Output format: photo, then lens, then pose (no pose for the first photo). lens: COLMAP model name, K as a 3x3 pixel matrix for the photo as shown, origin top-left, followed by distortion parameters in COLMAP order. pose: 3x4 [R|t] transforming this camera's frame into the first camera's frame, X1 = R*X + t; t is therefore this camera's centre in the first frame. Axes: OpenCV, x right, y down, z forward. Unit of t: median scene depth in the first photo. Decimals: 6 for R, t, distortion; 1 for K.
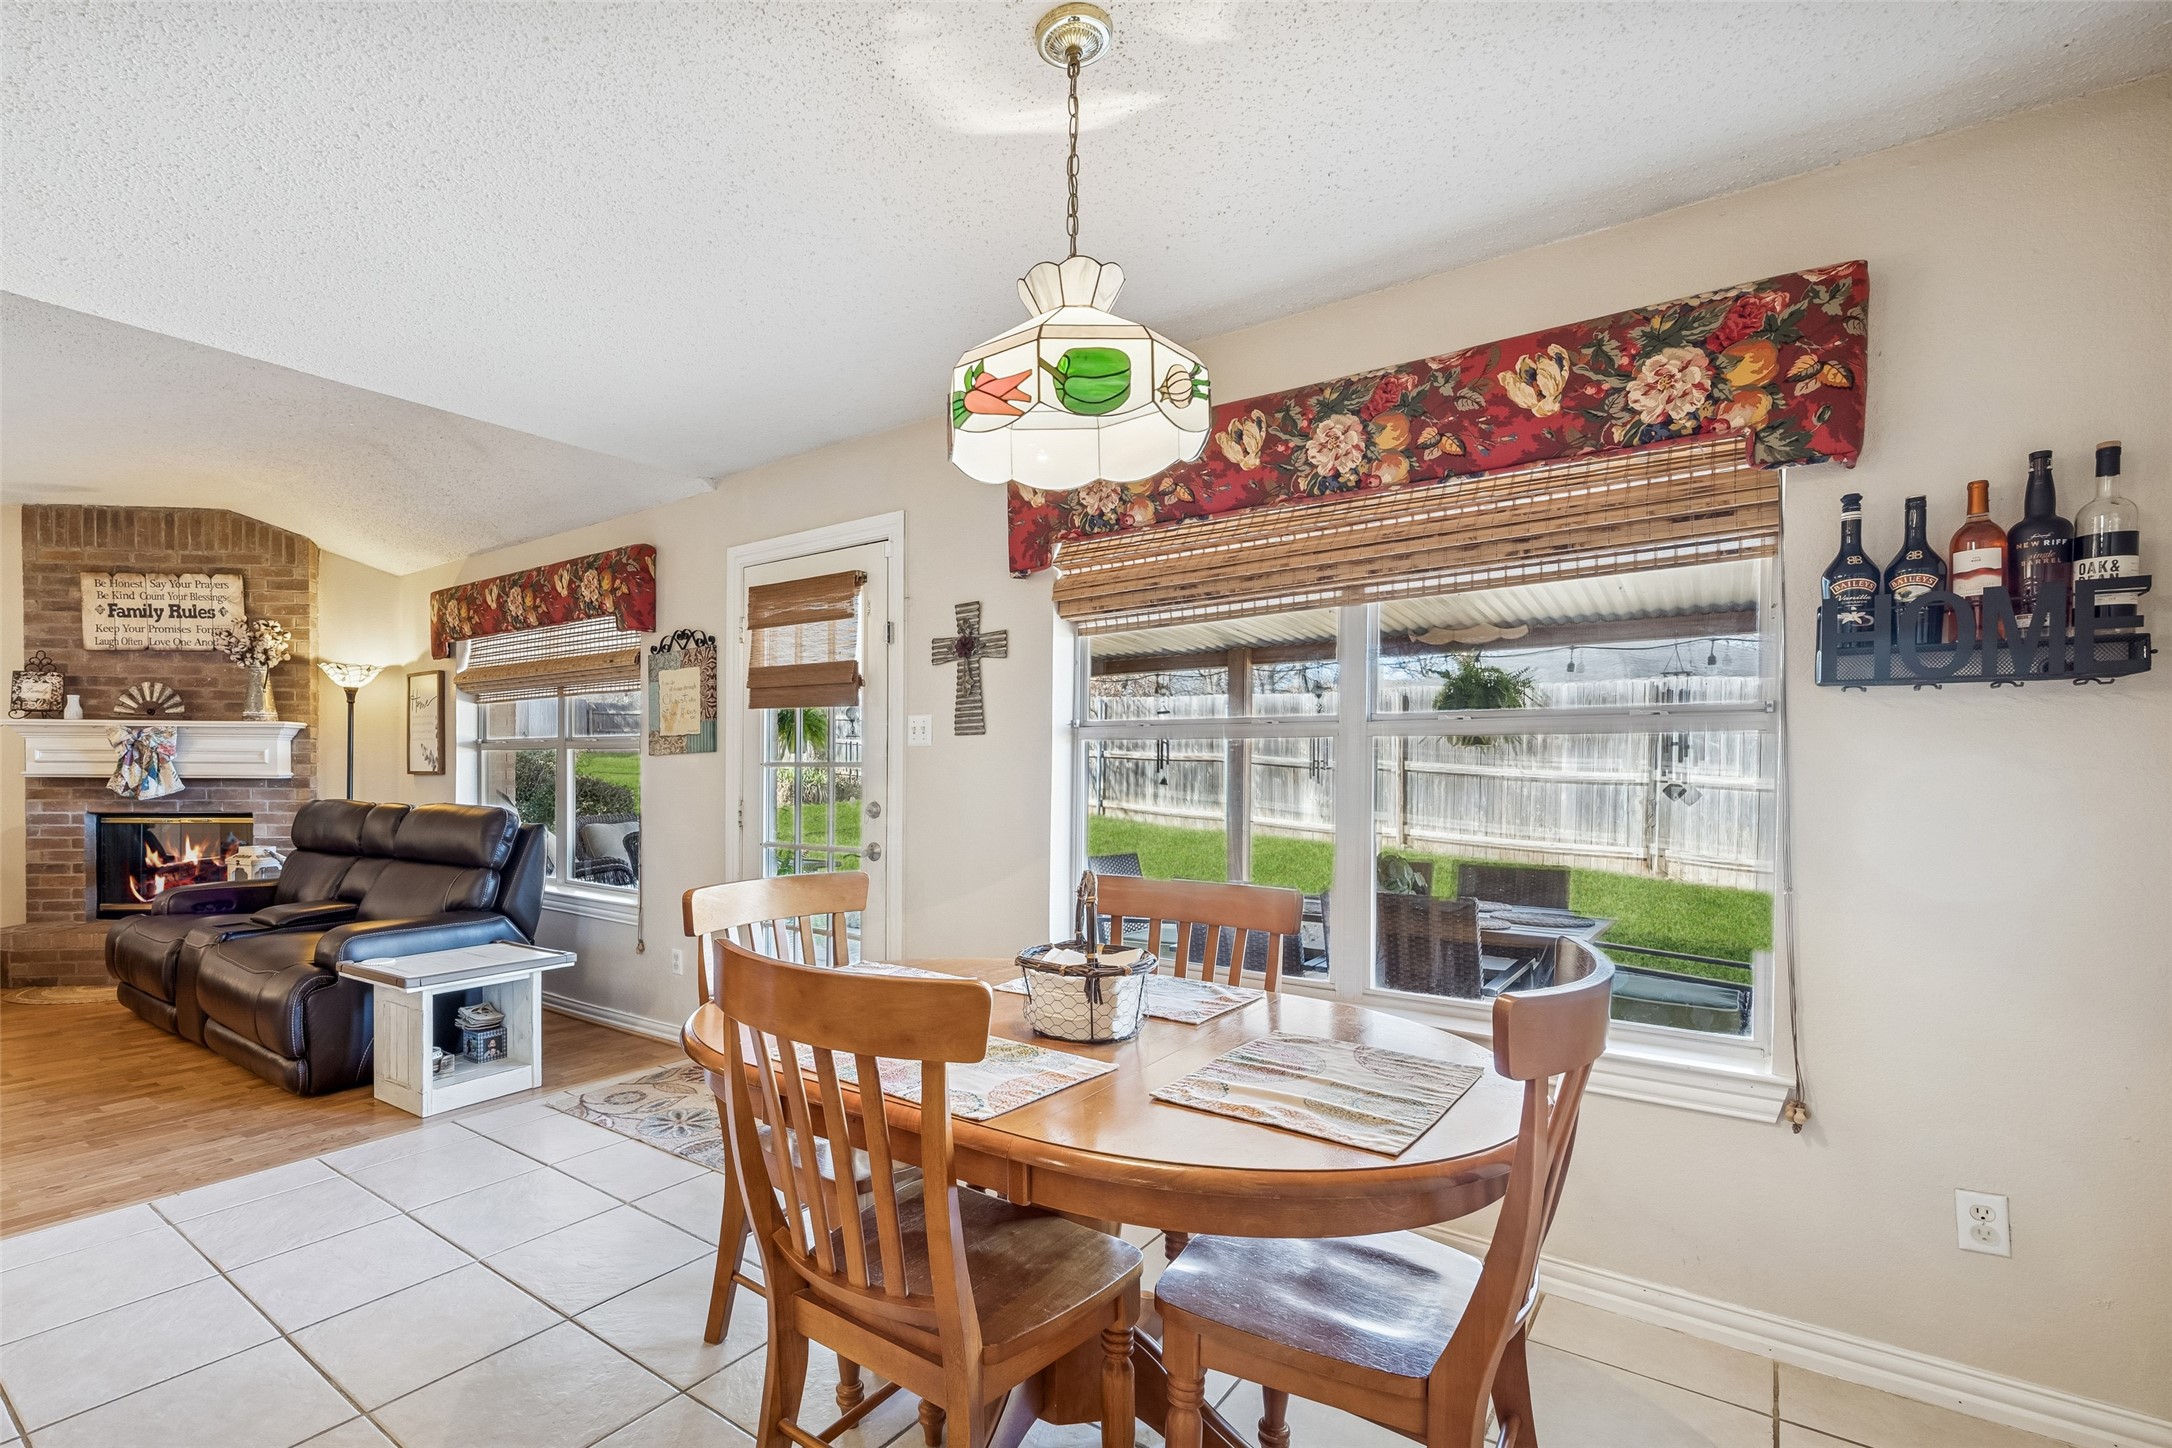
lens RADIAL K [[1001.7, 0, 987.3], [0, 1001.7, 782.2], [0, 0, 1]] dist [0.001726, 0.000868]
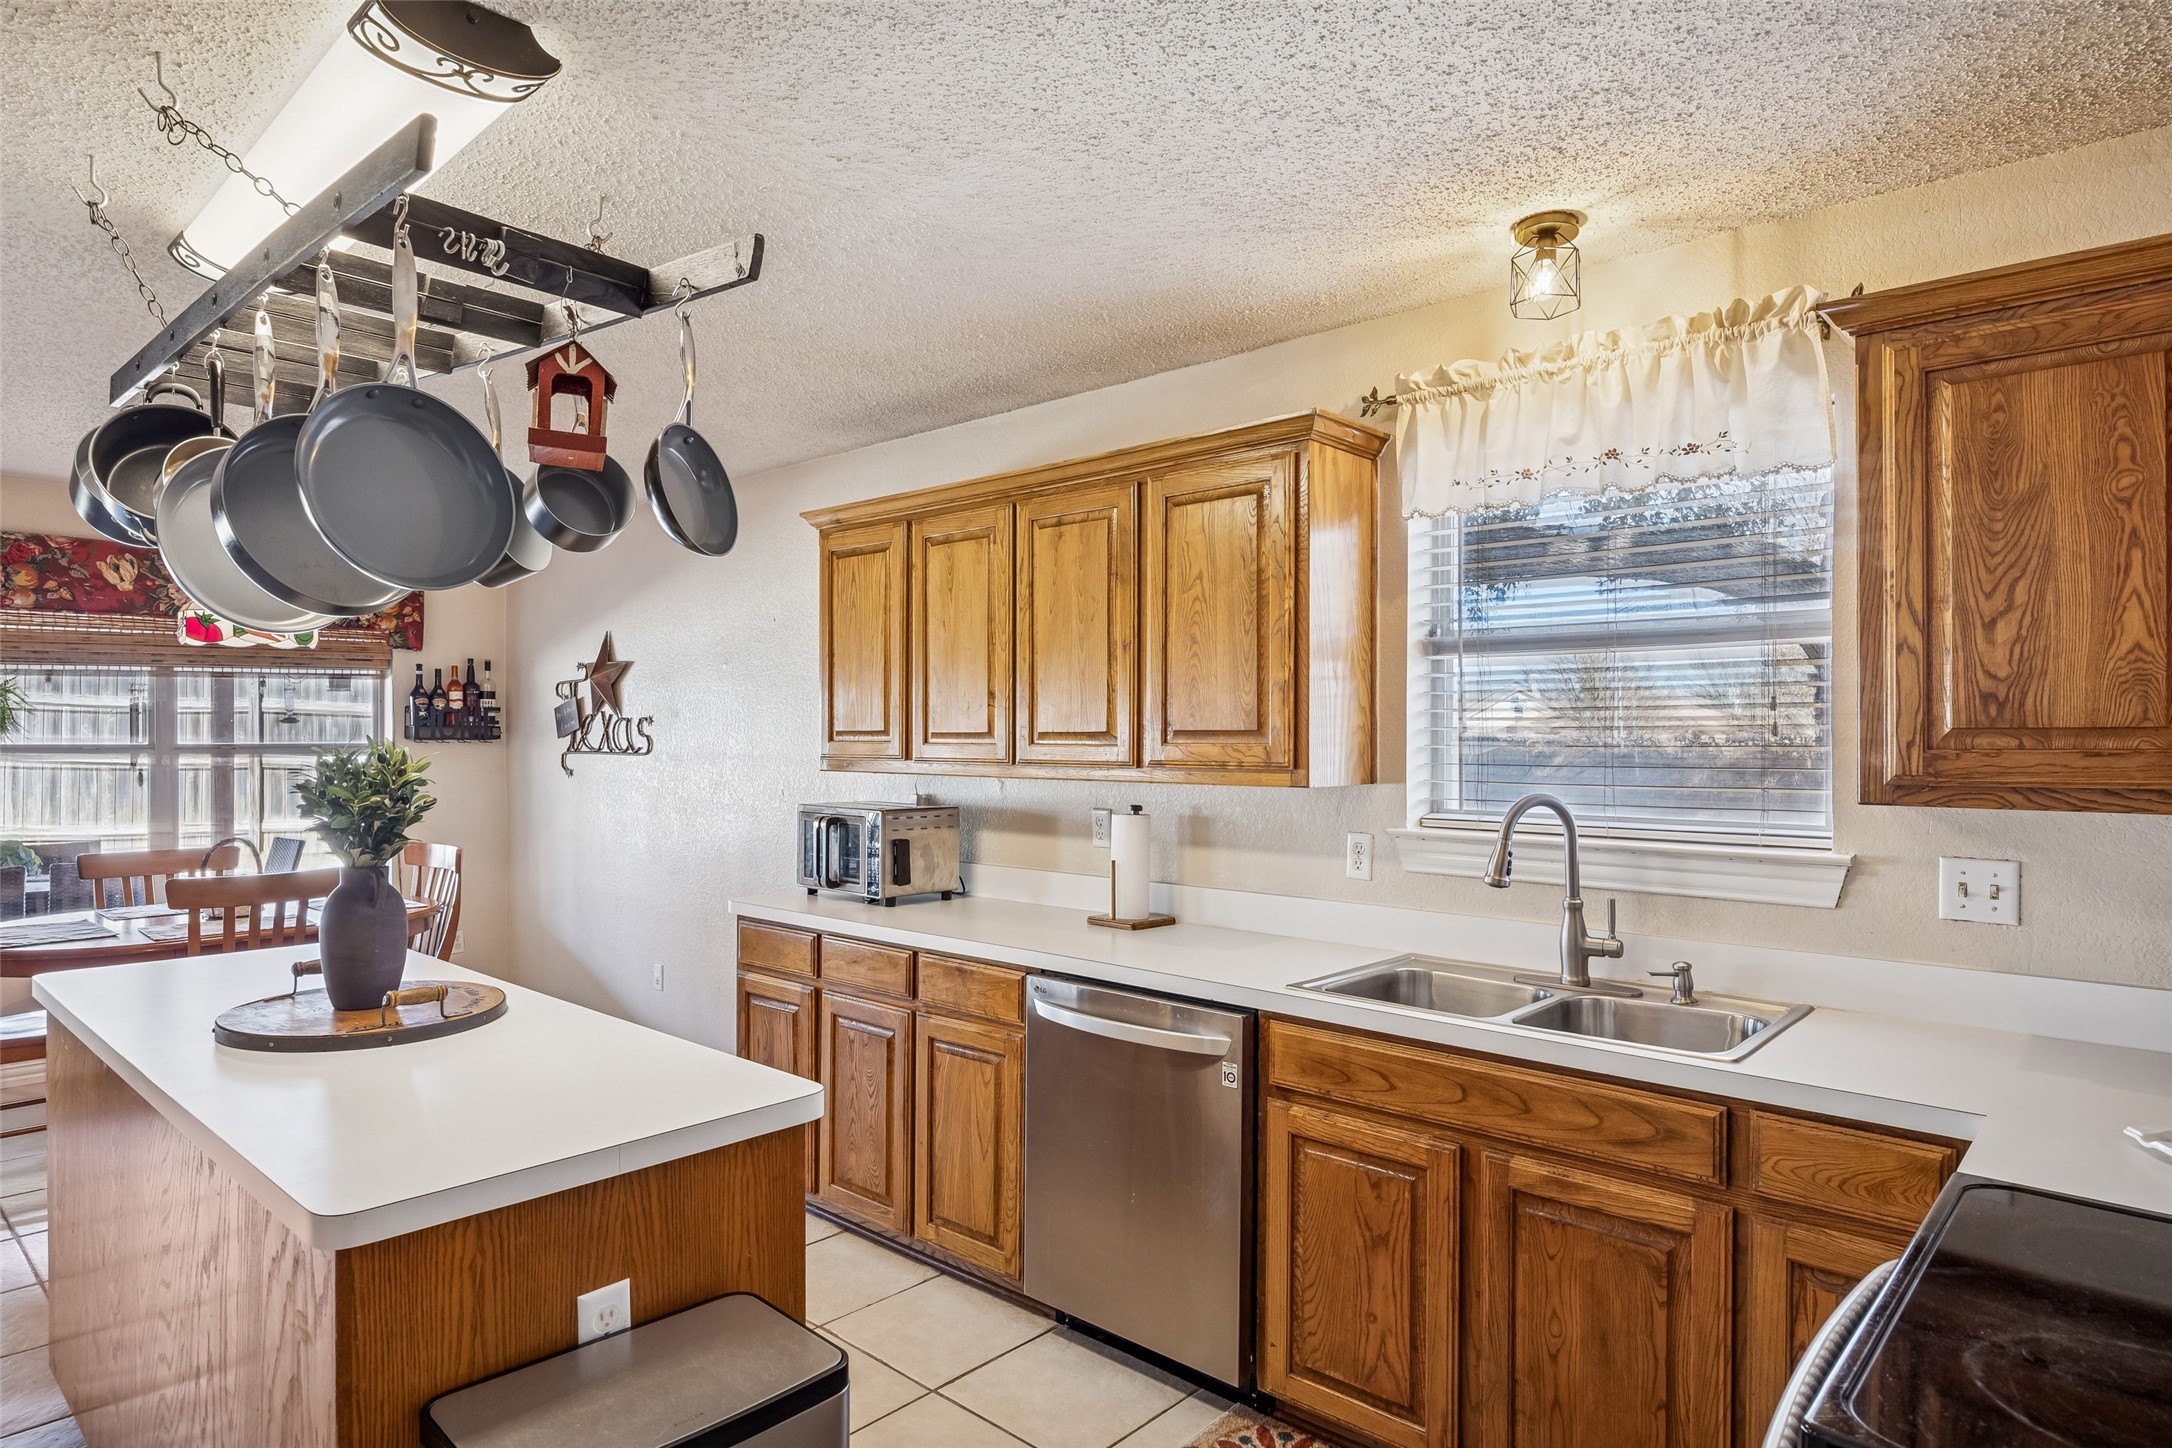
lens RADIAL K [[1223.4, 0, 1046.9], [0, 1223.4, 736.4], [0, 0, 1]] dist [-0.010668, 0.001840]
pose [[0.081181, -0.004568, 0.996689, -0.909975], [0.009309, 0.999949, 0.003825, -0.044298], [-0.996656, 0.008968, 0.081220, -0.361659]]
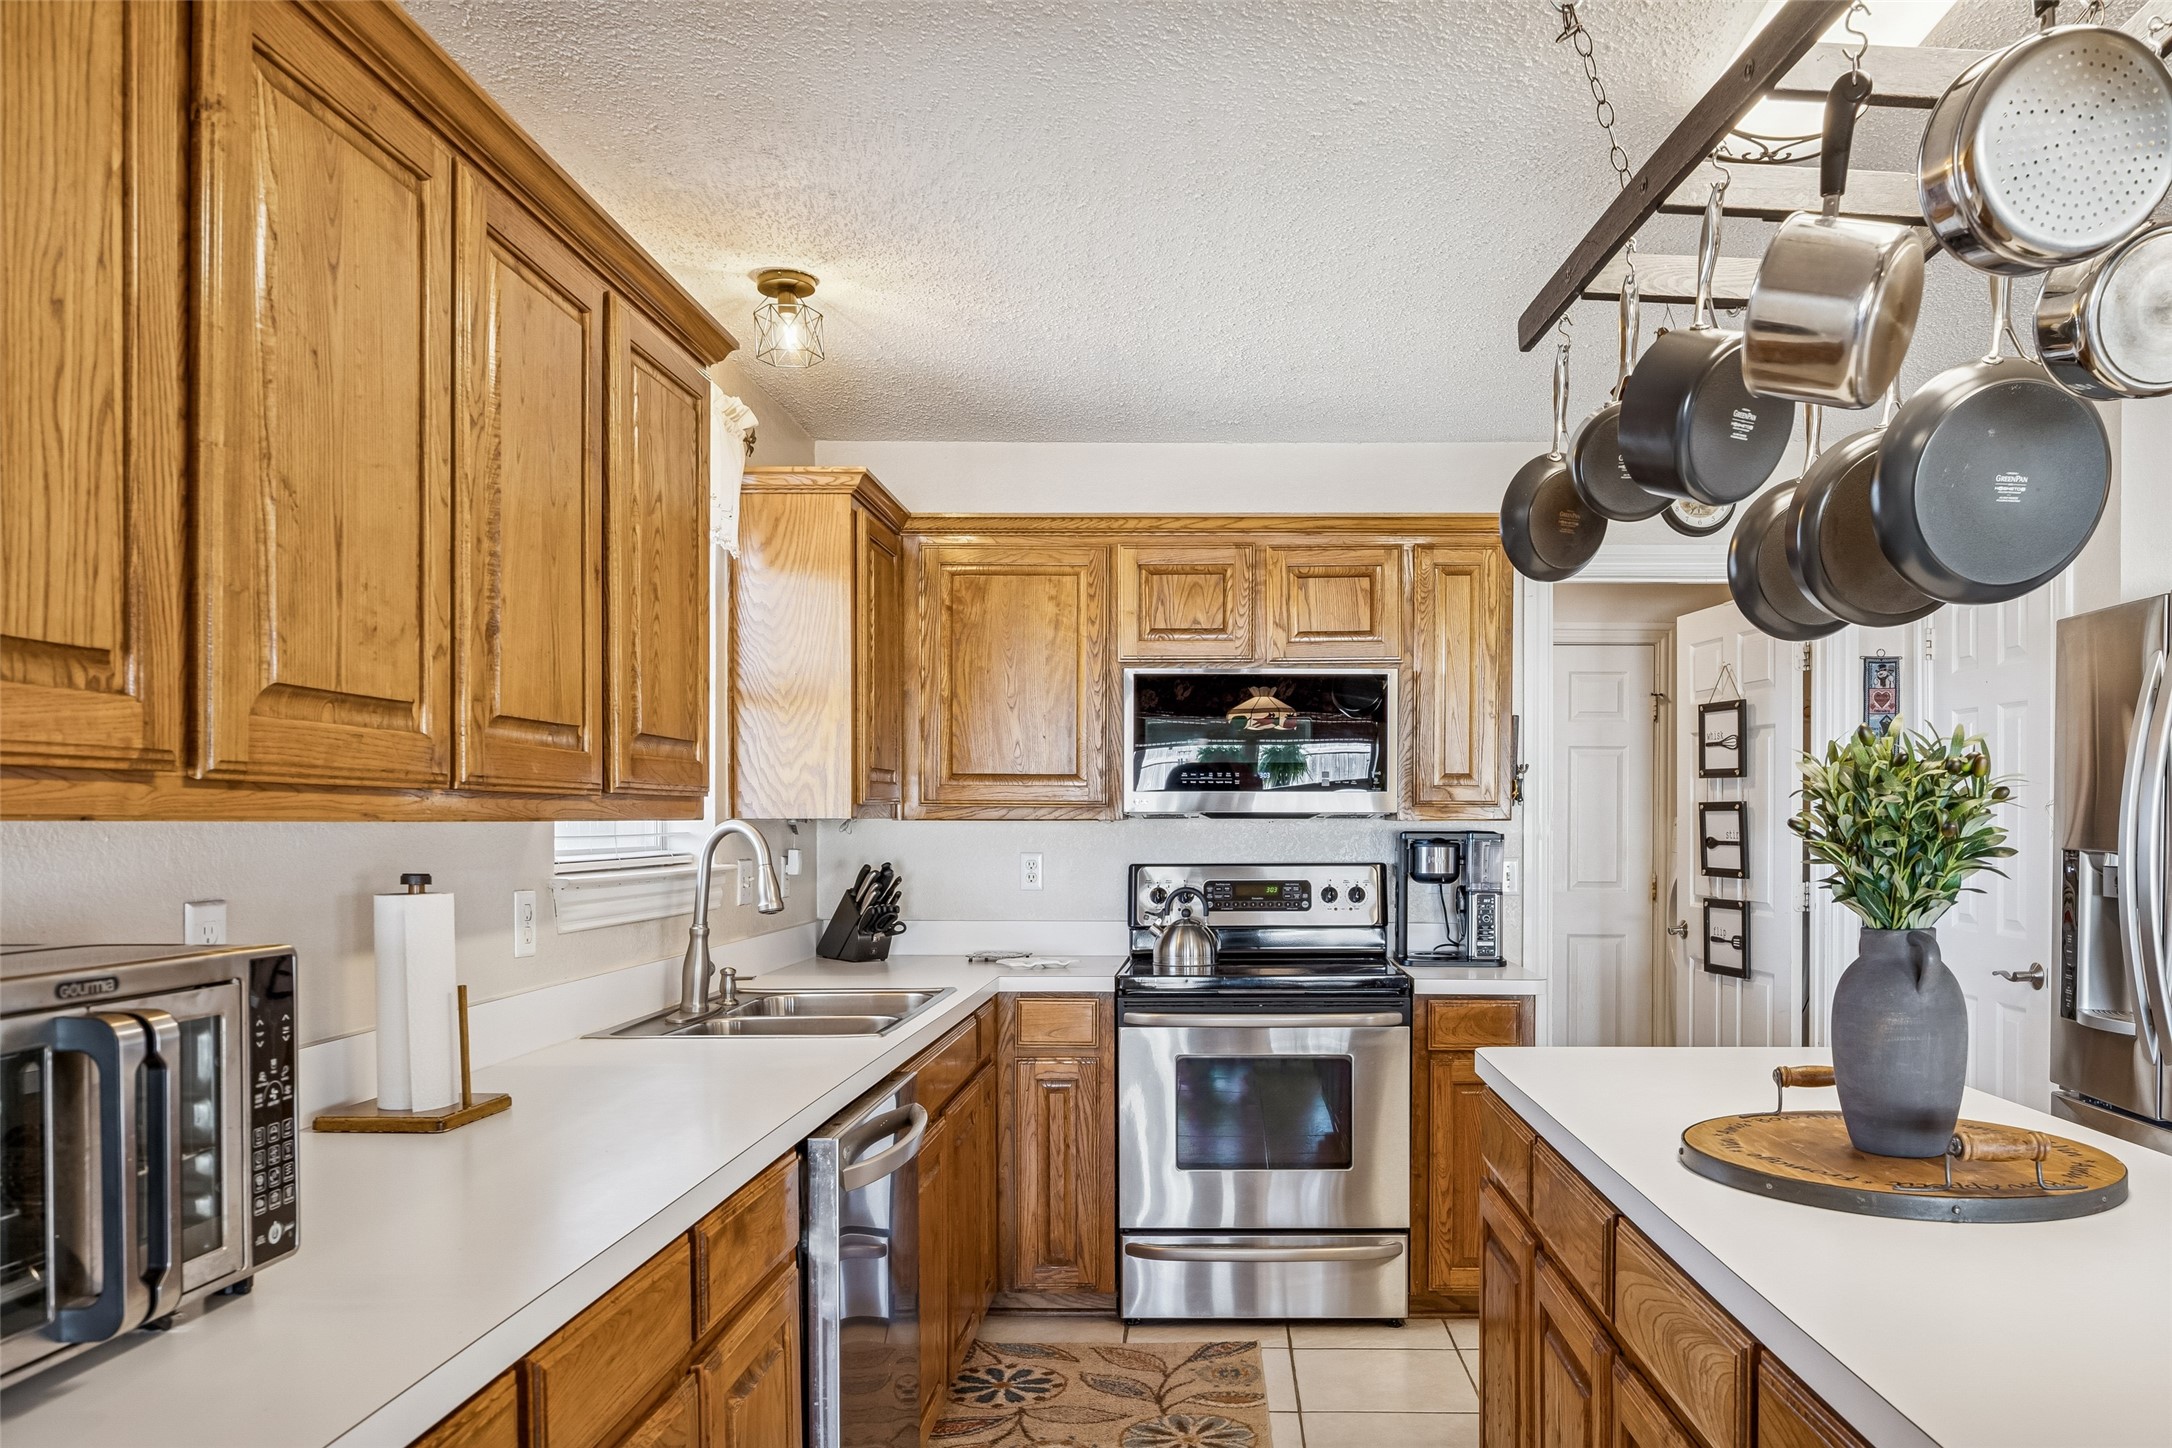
lens RADIAL K [[1522.1, 0, 1169.0], [0, 1522.1, 834.3], [0, 0, 1]] dist [-0.009023, -0.002090]
pose [[-0.800090, -0.001901, -0.599877, -0.062978], [-0.014621, 0.999760, 0.016332, -0.020947], [0.599702, 0.021838, -0.799925, 0.146613]]
